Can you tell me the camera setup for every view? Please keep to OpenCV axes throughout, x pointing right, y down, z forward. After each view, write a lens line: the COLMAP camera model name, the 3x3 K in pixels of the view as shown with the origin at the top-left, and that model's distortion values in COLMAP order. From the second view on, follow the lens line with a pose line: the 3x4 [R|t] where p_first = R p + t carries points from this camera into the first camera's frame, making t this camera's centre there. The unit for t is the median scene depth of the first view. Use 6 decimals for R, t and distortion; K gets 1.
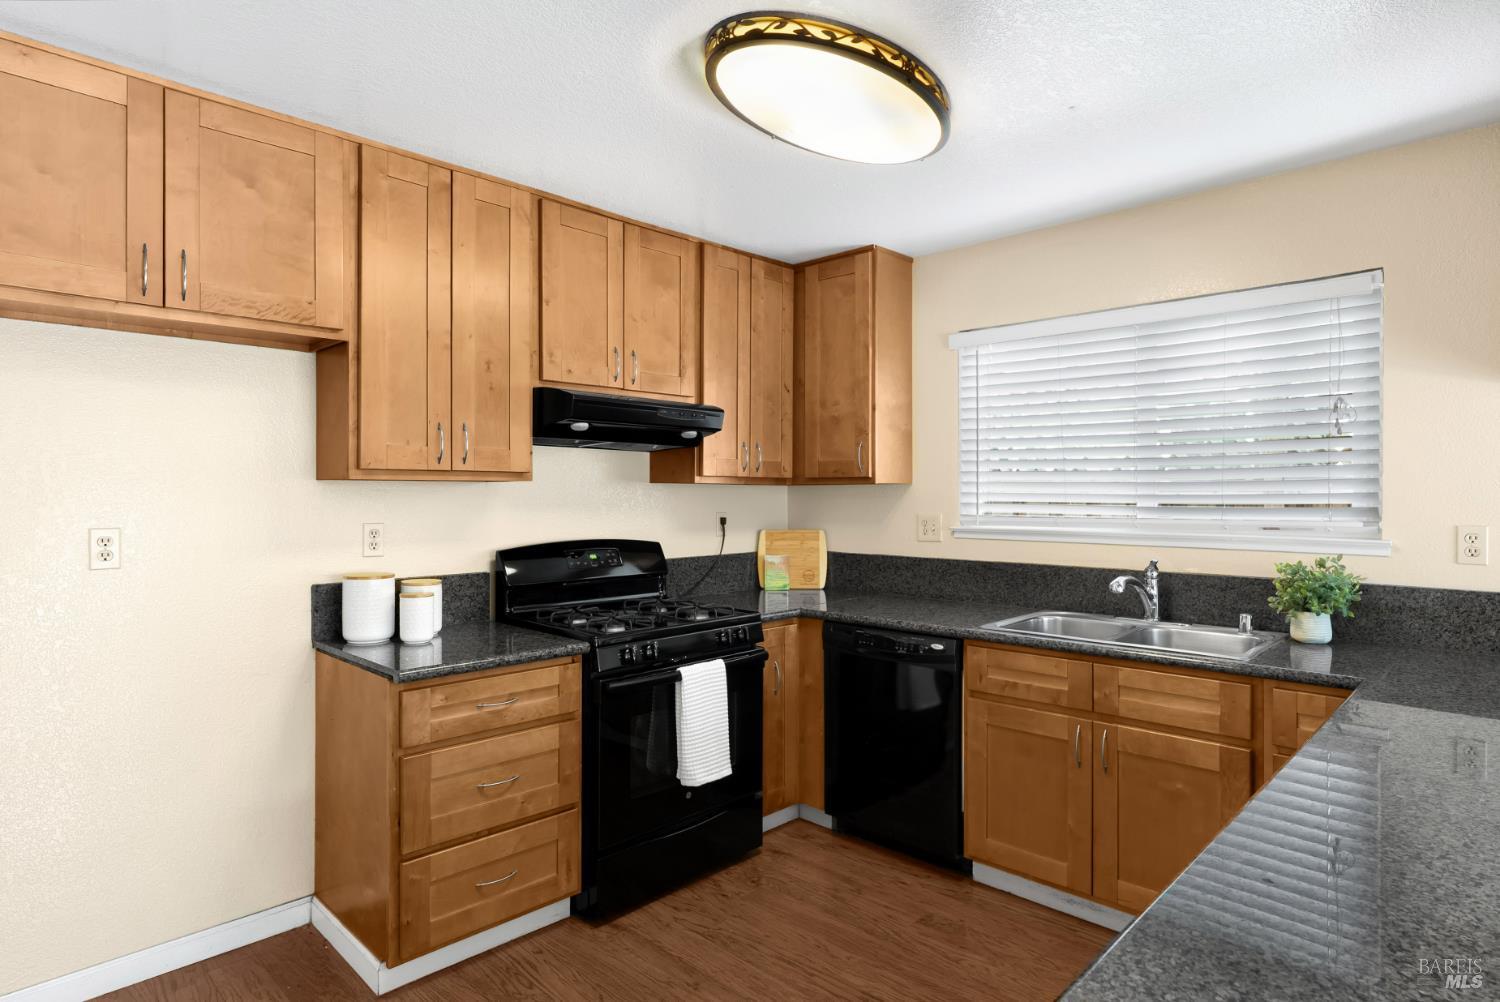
lens RADIAL K [[829.1, 0, 750.0], [0, 829.1, 501.0], [0, 0, 1]] dist [0.004168, 0.000522]
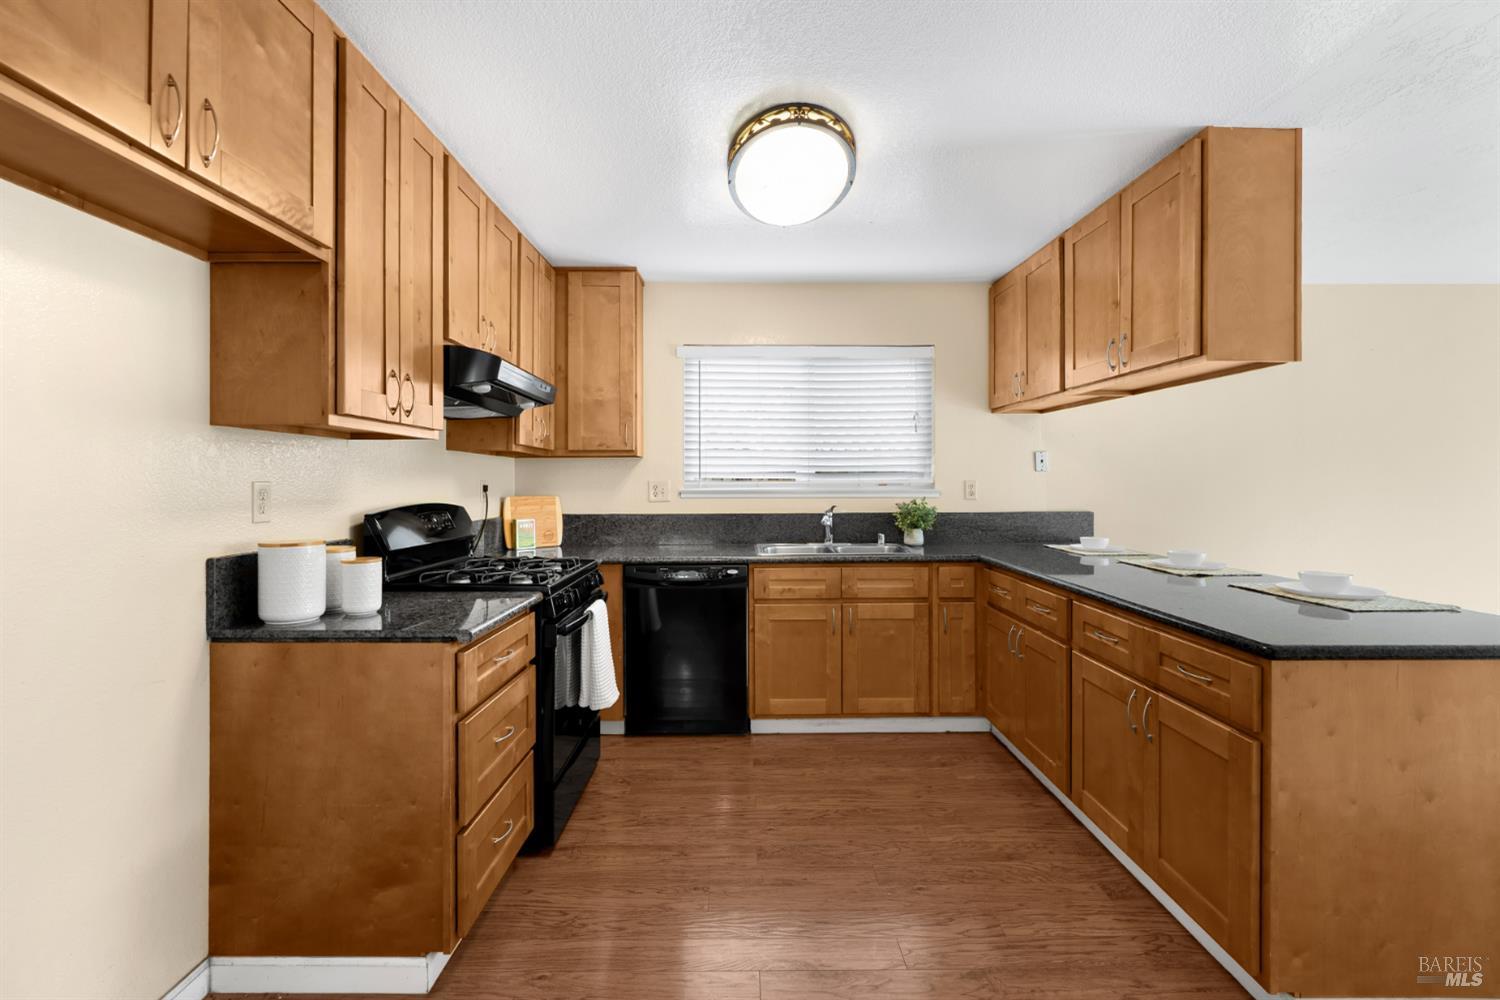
lens RADIAL K [[683.5, 0, 746.6], [0, 683.5, 484.3], [0, 0, 1]] dist [-0.001814, 0.000445]
pose [[0.710819, -0.002713, 0.703369, -0.569917], [0.007934, 0.999960, -0.004161, 0.034766], [-0.703330, 0.008538, 0.710812, 0.171462]]
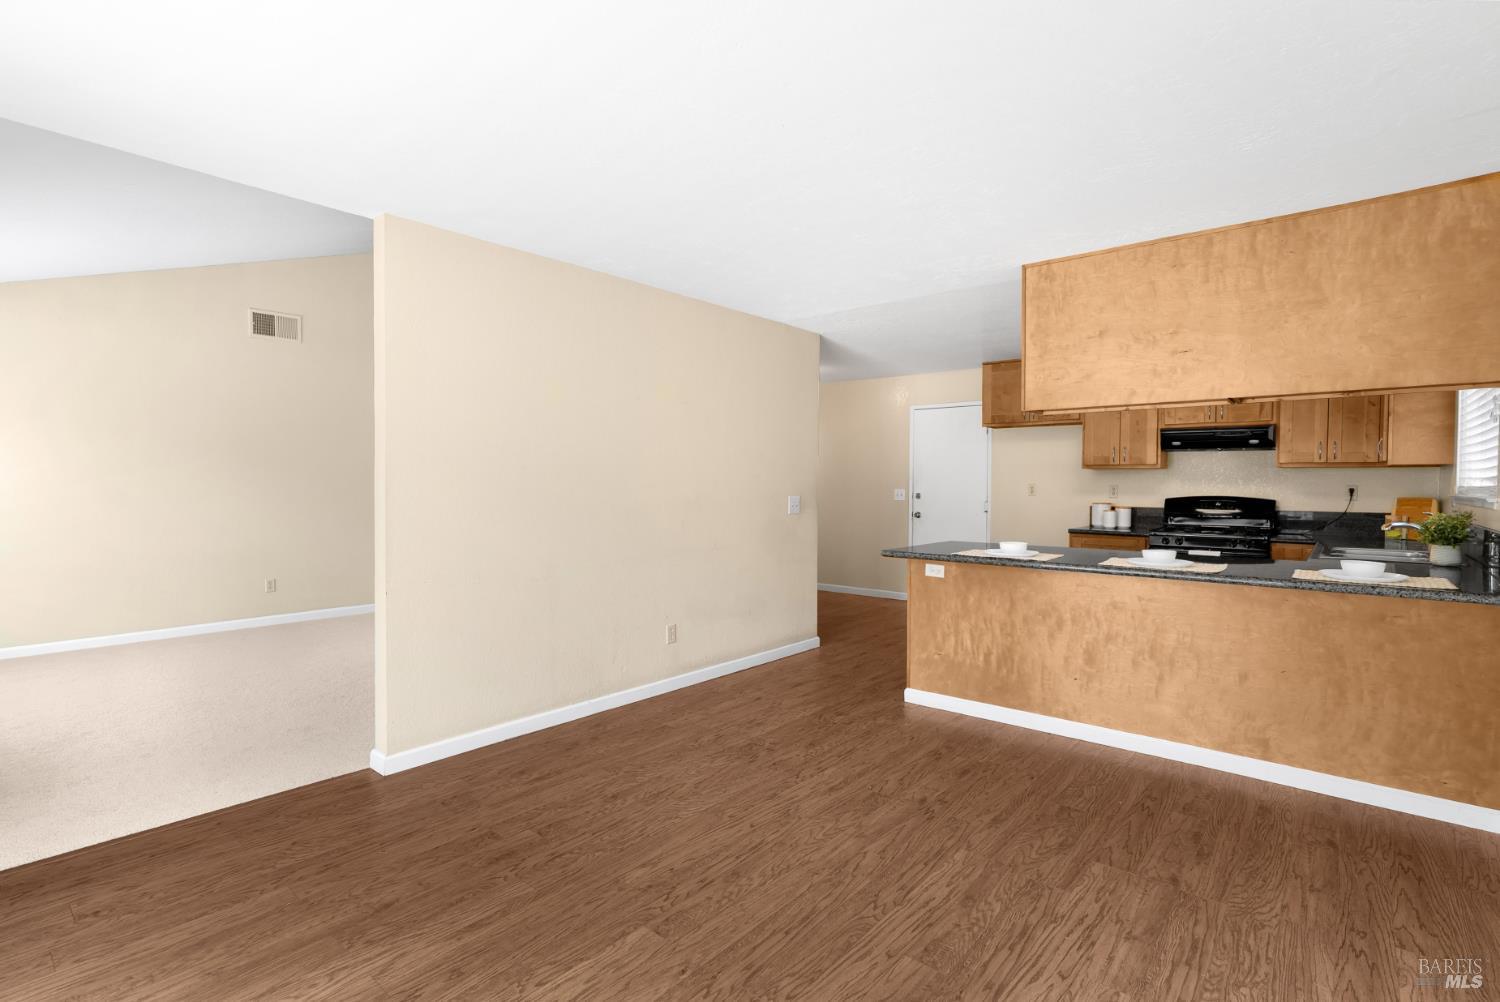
lens RADIAL K [[694.4, 0, 750.0], [0, 694.4, 501.0], [0, 0, 1]] dist [-0.012459, 0.000370]
pose [[0.063507, 0.026911, -0.997618, 1.618362], [-0.014102, 0.999561, 0.026065, 0.034873], [0.997882, 0.012413, 0.063859, -0.287857]]
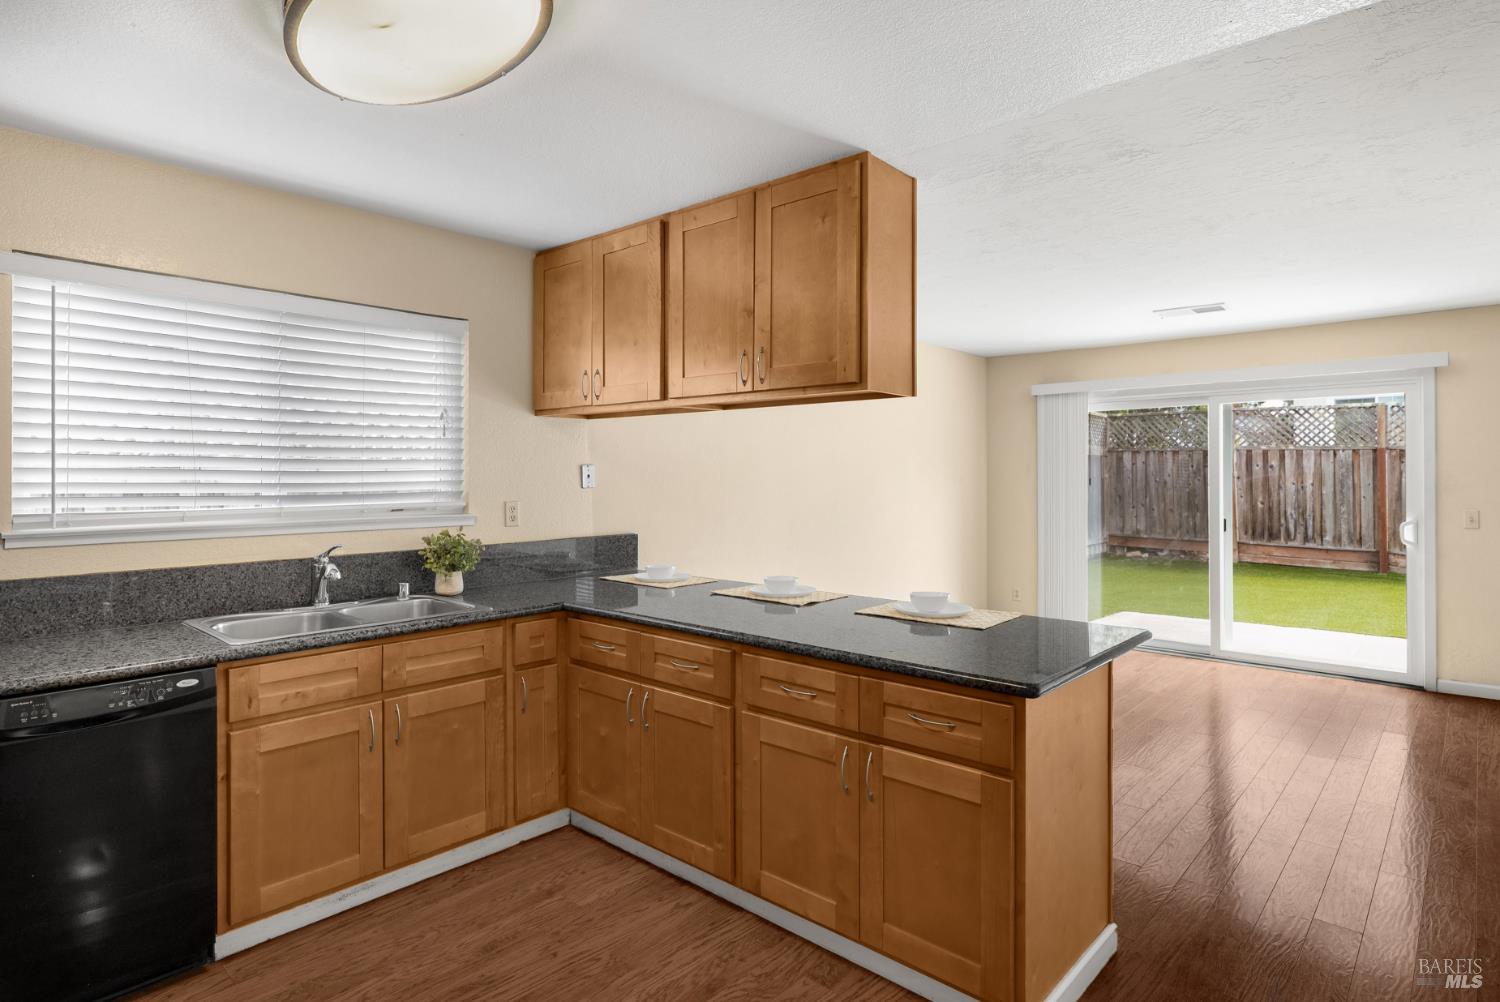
lens RADIAL K [[808.0, 0, 743.5], [0, 808.0, 476.0], [0, 0, 1]] dist [0.000475, 0.001659]
pose [[-0.032200, 0.002268, 0.999479, -0.547026], [0.013258, 0.999910, -0.001842, -0.007687], [-0.999394, 0.013192, -0.032227, 0.514114]]
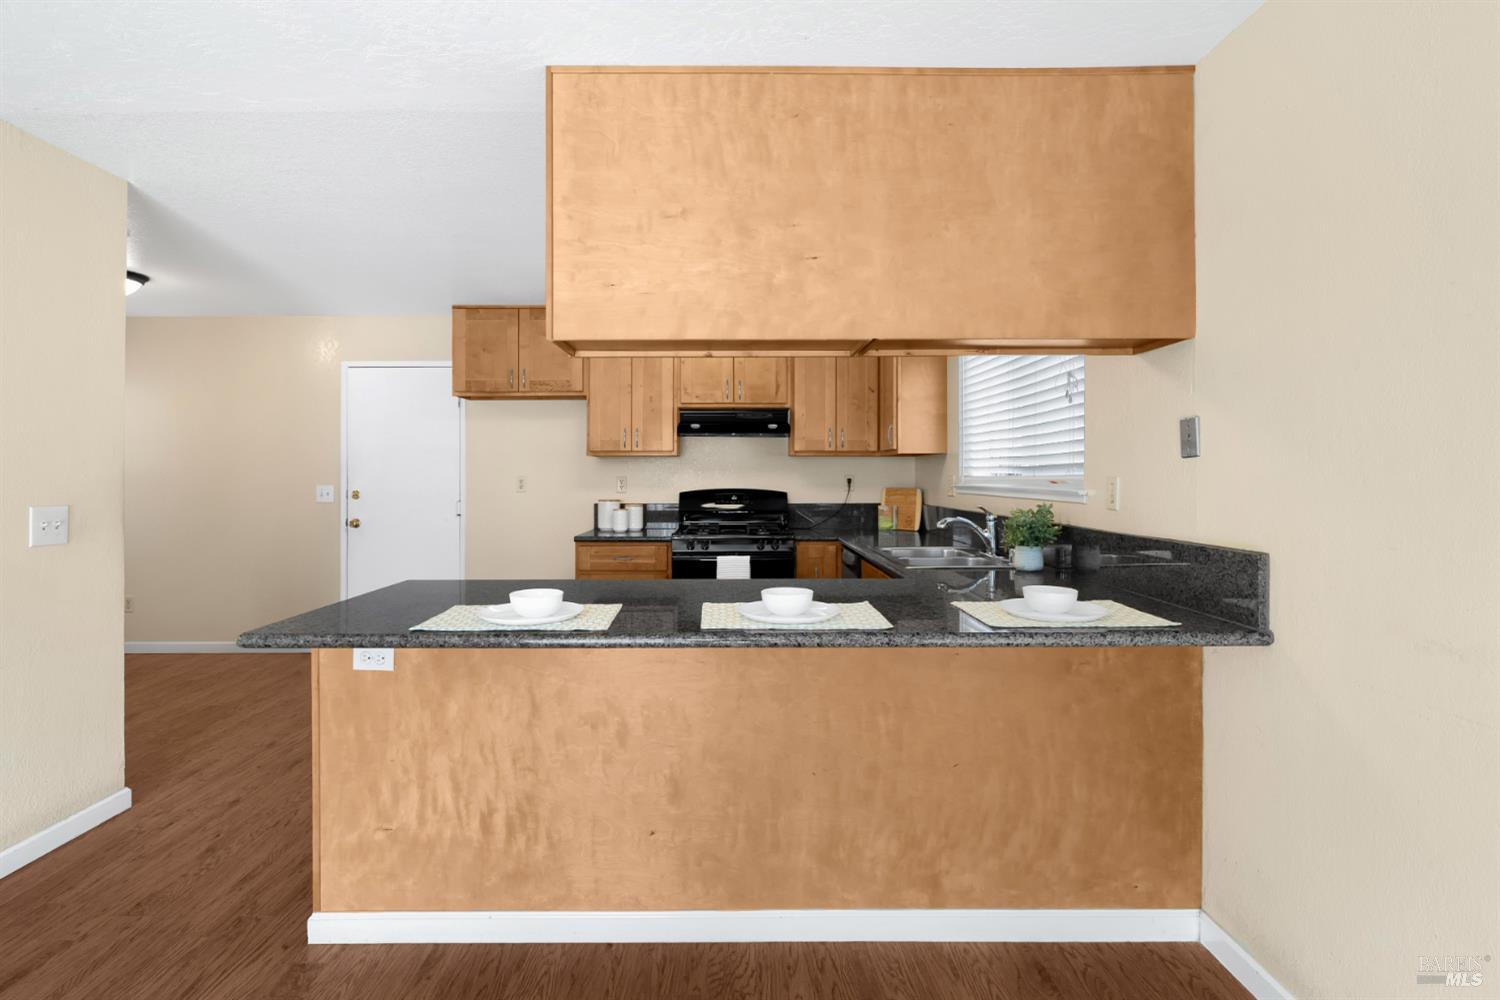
lens RADIAL K [[712.7, 0, 732.3], [0, 712.7, 467.2], [0, 0, 1]] dist [-0.003173, -0.000118]
pose [[0.699526, -0.008718, -0.714554, 1.008802], [-0.005050, 0.999840, -0.017142, 0.030294], [0.714590, 0.015600, 0.699370, -0.069299]]
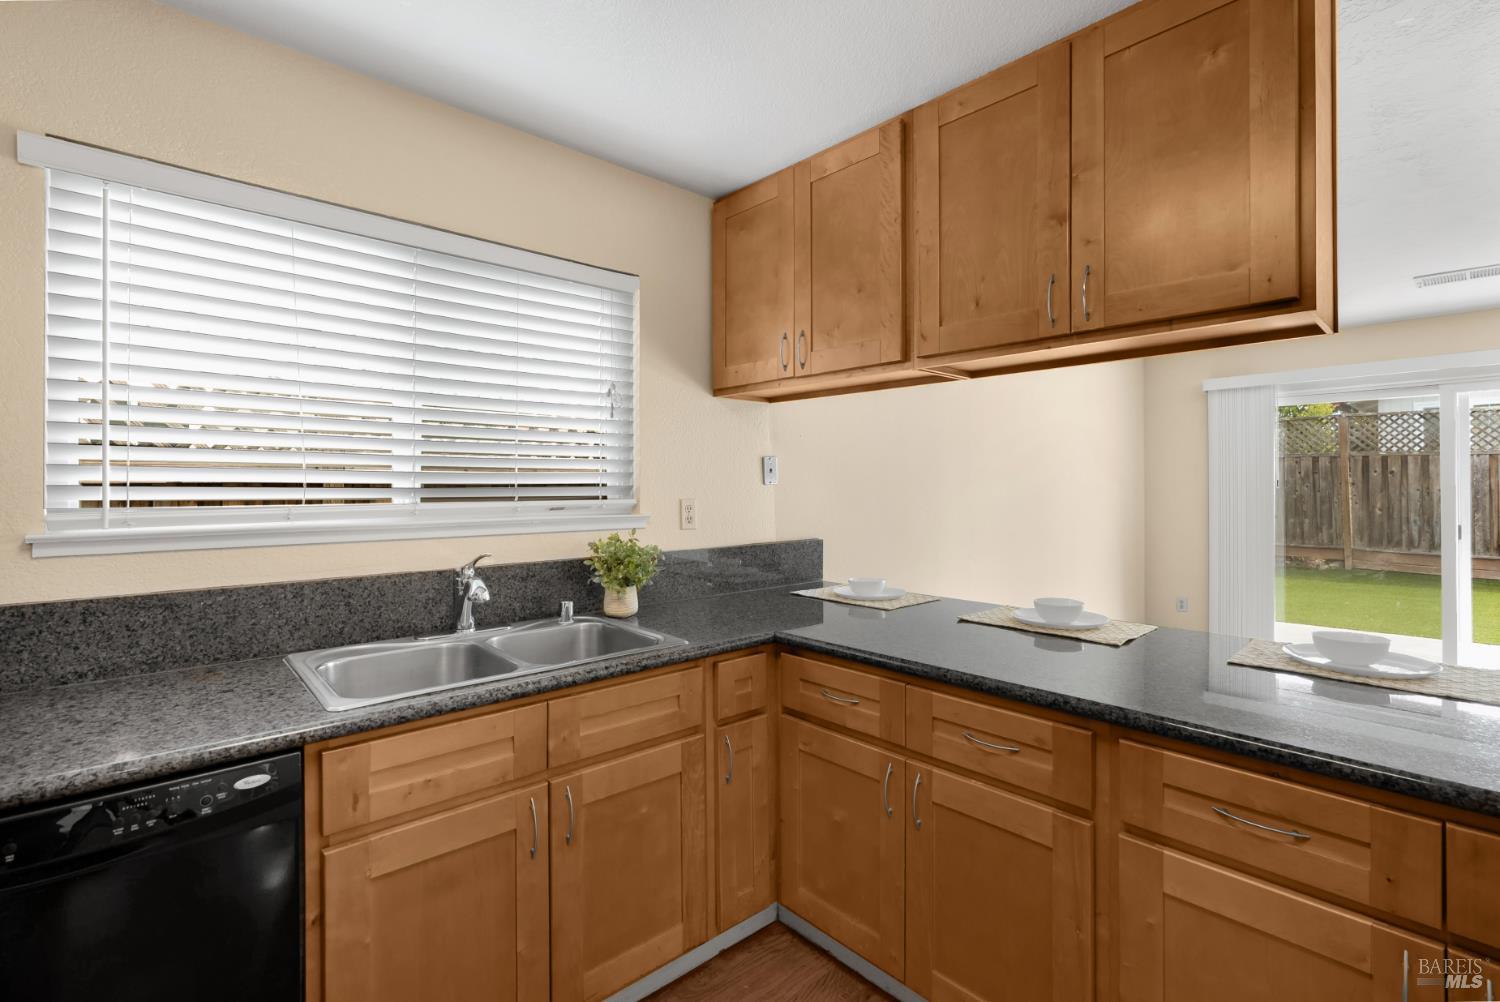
lens RADIAL K [[683.5, 0, 746.6], [0, 683.5, 485.3], [0, 0, 1]] dist [-0.001814, 0.000445]
pose [[0.069945, 0.004998, 0.997538, -0.146394], [0.013737, 0.999888, -0.005973, 0.013146], [-0.997456, 0.014121, 0.069868, 0.698702]]
